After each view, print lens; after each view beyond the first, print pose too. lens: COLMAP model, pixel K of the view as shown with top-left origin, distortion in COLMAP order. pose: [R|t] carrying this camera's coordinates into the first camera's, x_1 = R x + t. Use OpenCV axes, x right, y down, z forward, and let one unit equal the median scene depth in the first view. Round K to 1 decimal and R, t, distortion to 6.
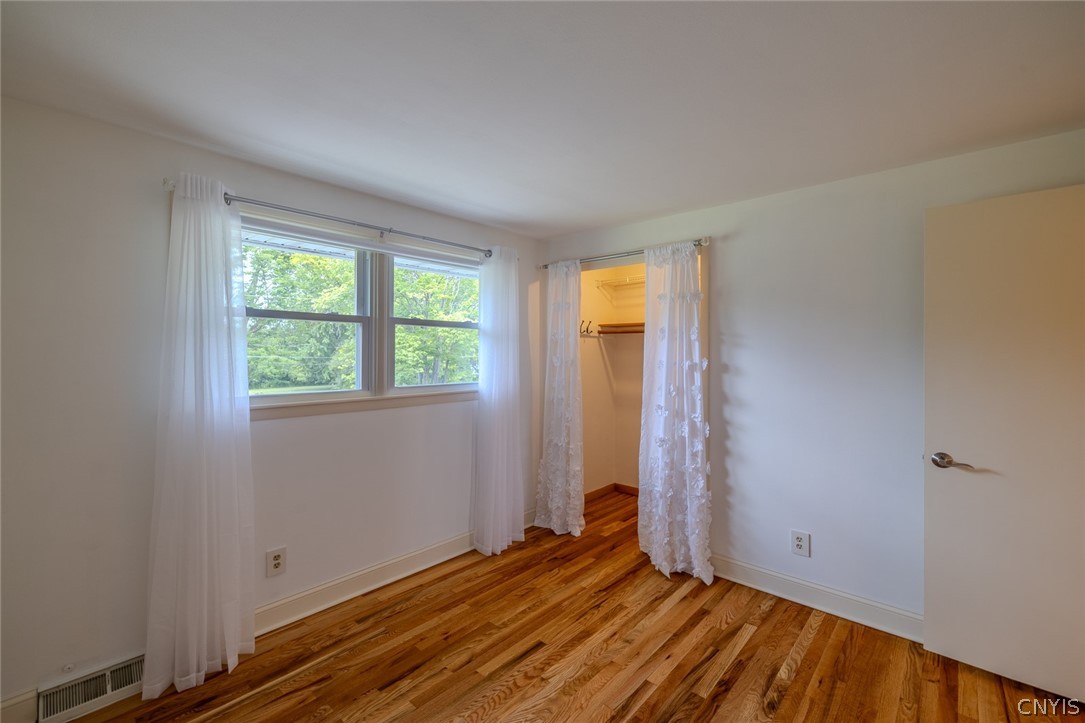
lens RADIAL K [[458.1, 0, 536.1], [0, 458.1, 359.8], [0, 0, 1]] dist [-0.003482, 0.000140]
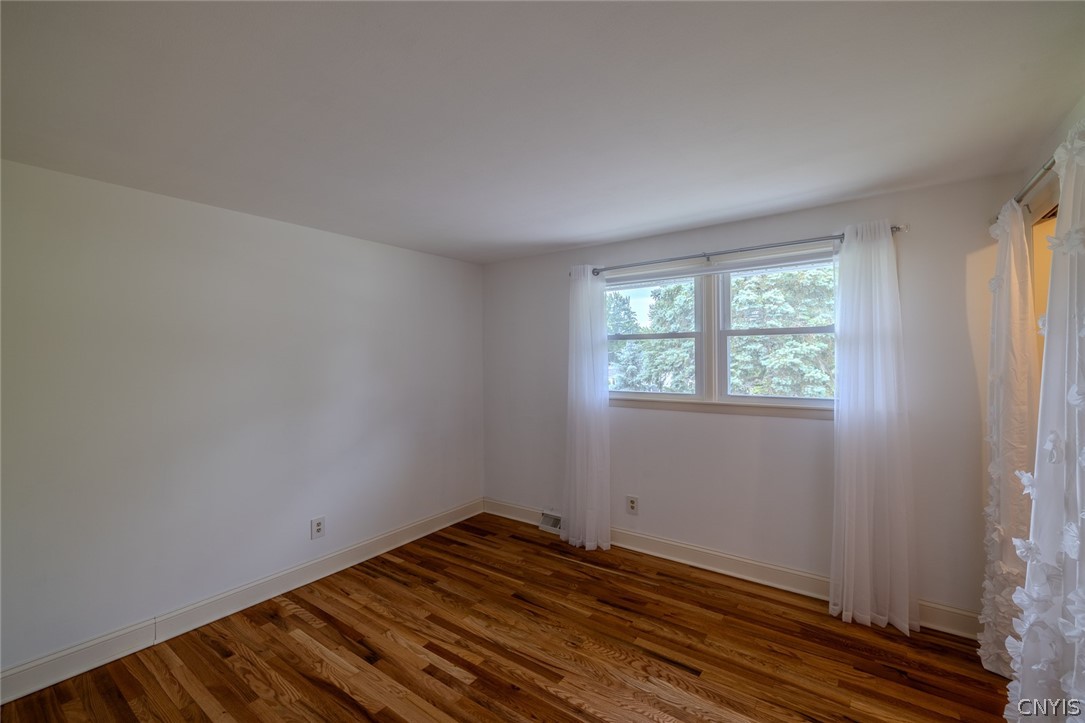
lens RADIAL K [[458.1, 0, 535.6], [0, 458.1, 358.9], [0, 0, 1]] dist [-0.003482, 0.000140]
pose [[0.103400, -0.002186, -0.994637, 0.832676], [-0.006794, 0.999973, -0.002904, -0.020885], [0.994617, 0.007058, 0.103382, 0.511445]]
